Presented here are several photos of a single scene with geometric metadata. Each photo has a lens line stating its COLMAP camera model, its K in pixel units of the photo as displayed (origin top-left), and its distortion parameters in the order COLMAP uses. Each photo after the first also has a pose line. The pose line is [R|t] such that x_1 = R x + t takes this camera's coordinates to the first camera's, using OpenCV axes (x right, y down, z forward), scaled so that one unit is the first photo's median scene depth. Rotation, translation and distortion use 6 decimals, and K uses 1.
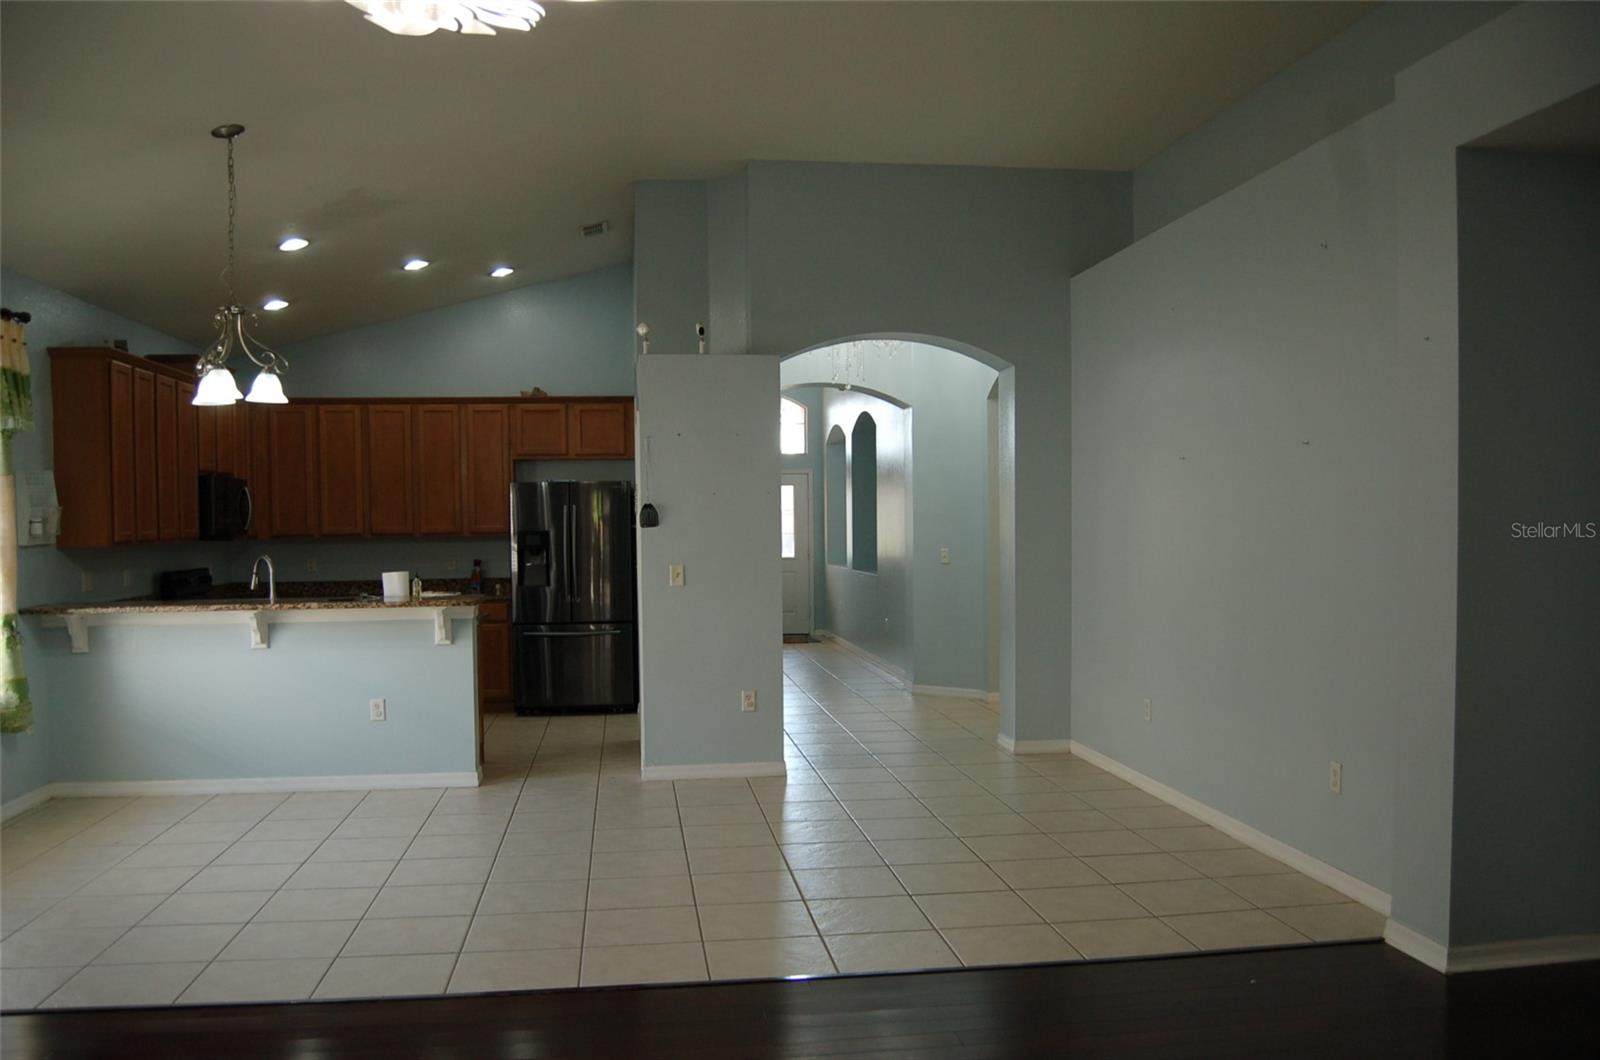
lens RADIAL K [[1263.8, 0, 785.8], [0, 1263.8, 564.0], [0, 0, 1]] dist [-0.090155, 0.035121]
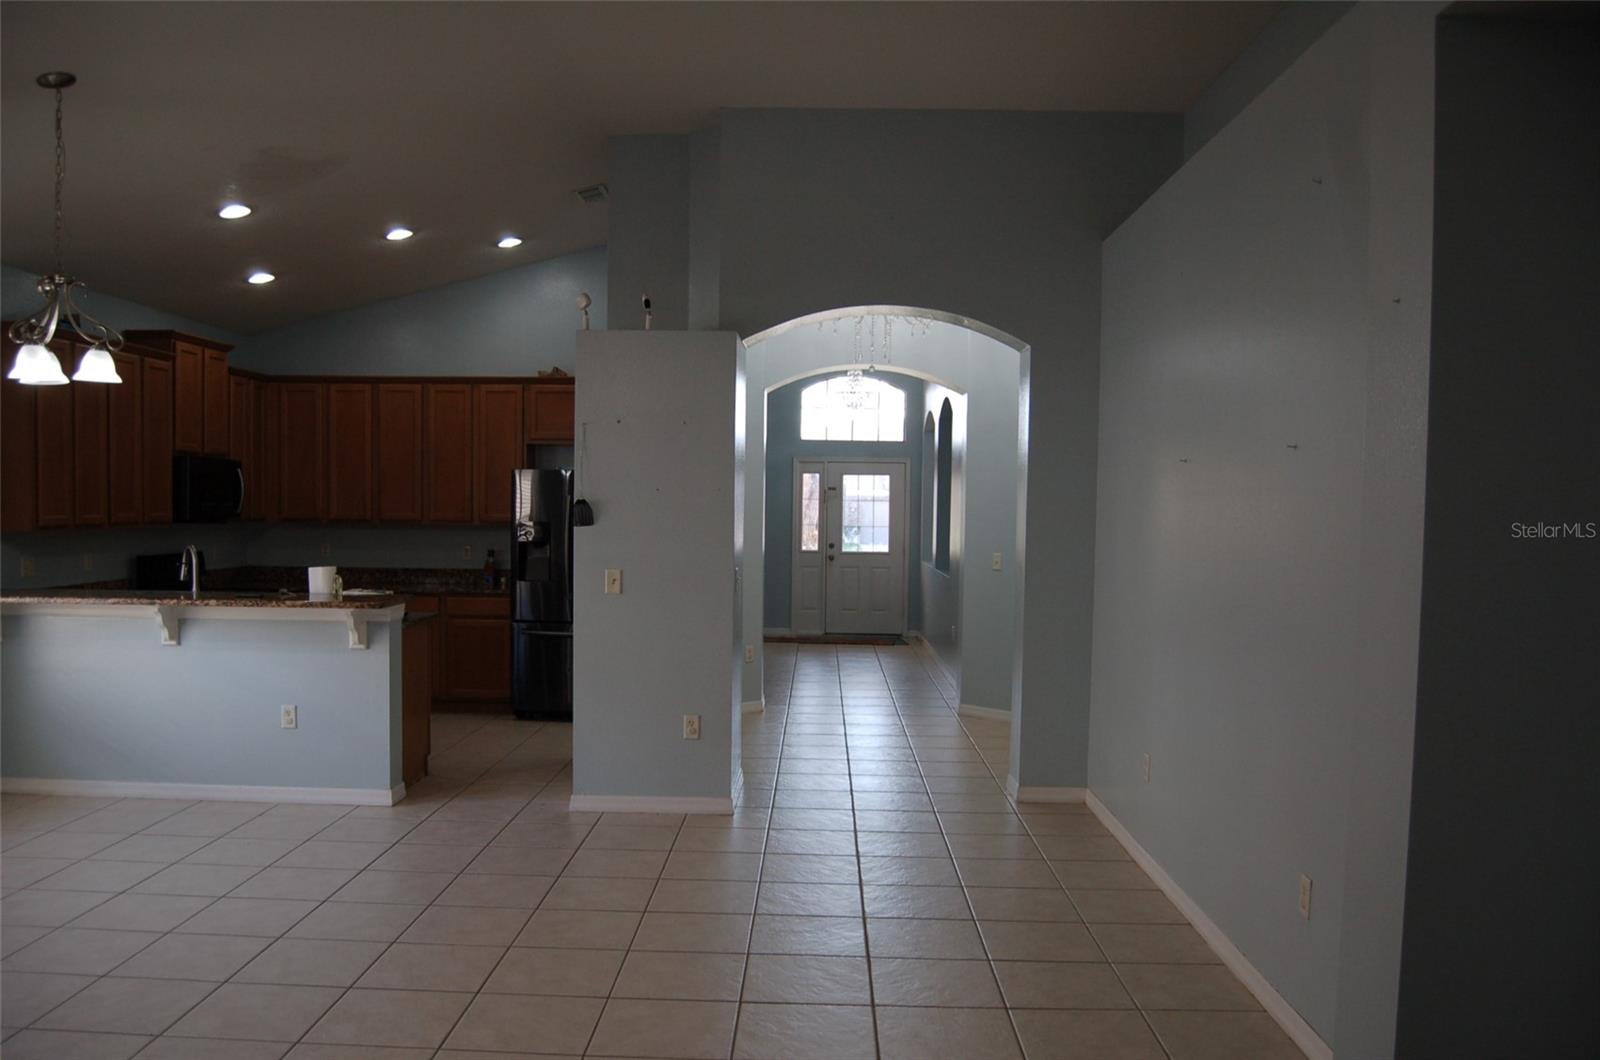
lens RADIAL K [[1263.8, 0, 775.4], [0, 1263.8, 568.8], [0, 0, 1]] dist [-0.090155, 0.035121]
pose [[0.986718, 0.032783, -0.159101, 0.163637], [-0.029971, 0.999350, 0.020038, -0.020533], [0.159655, -0.015004, 0.987059, 0.147612]]
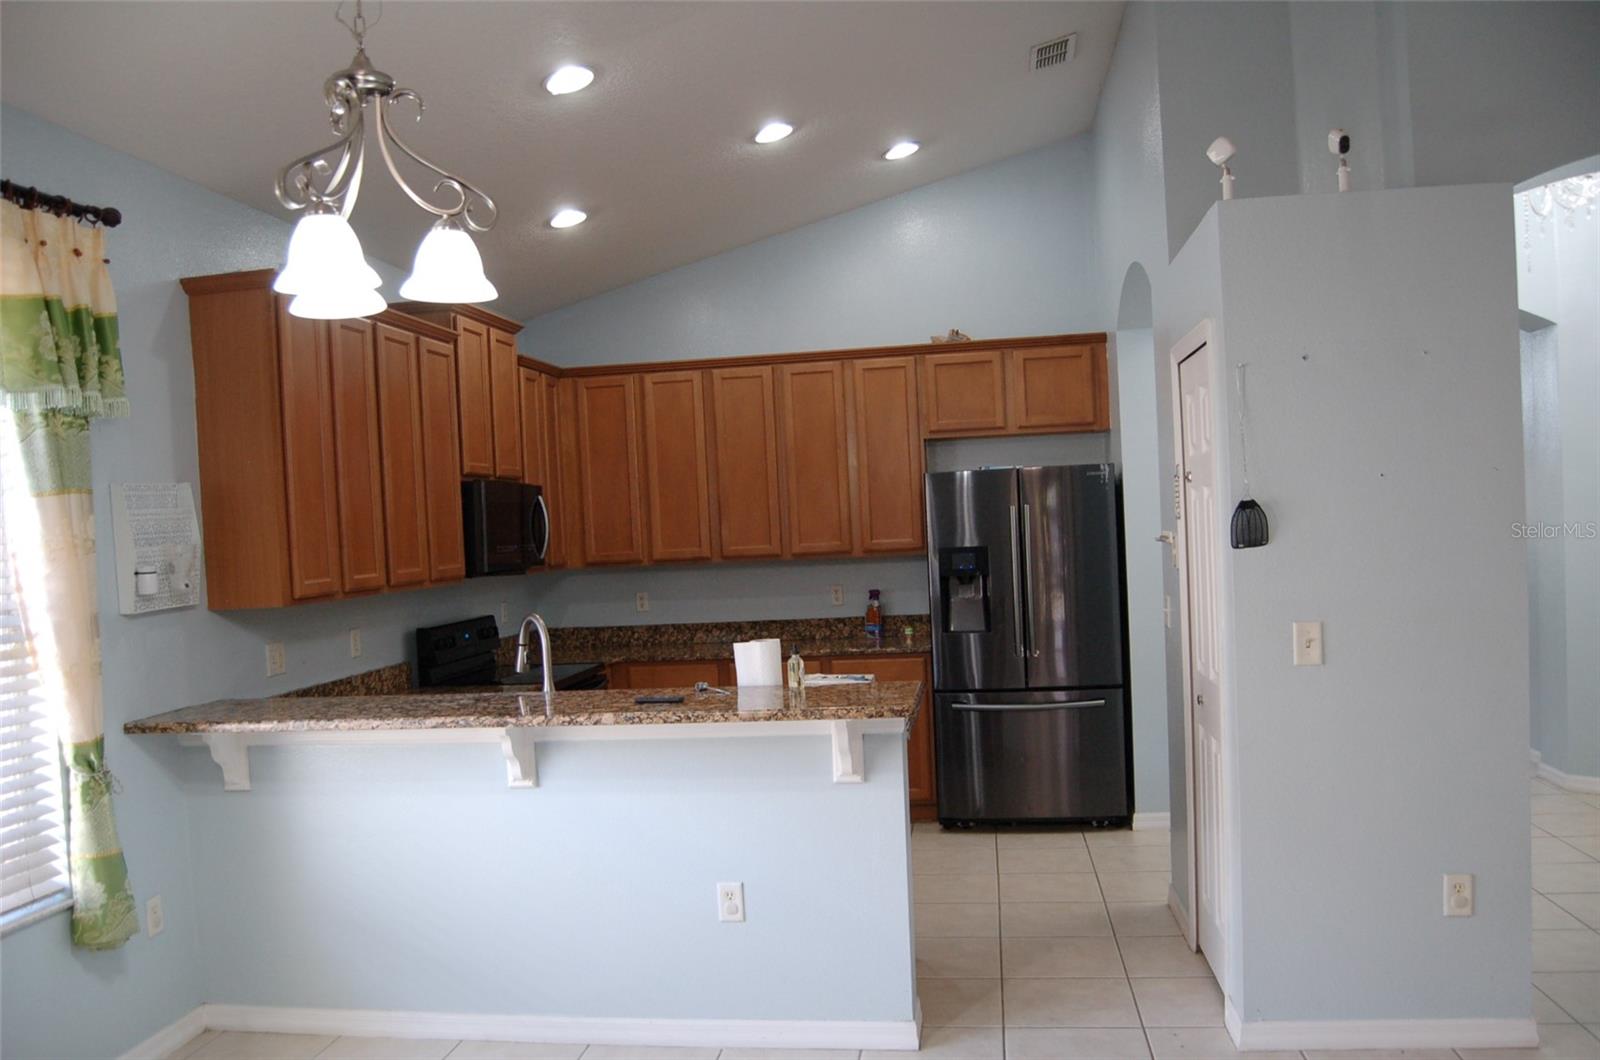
lens RADIAL K [[1263.8, 0, 783.5], [0, 1263.8, 568.2], [0, 0, 1]] dist [-0.090155, 0.035121]
pose [[0.960104, -0.024529, -0.278564, -0.144970], [0.026922, 0.999626, 0.004766, -0.027831], [0.278343, -0.012075, 0.960406, 0.471320]]
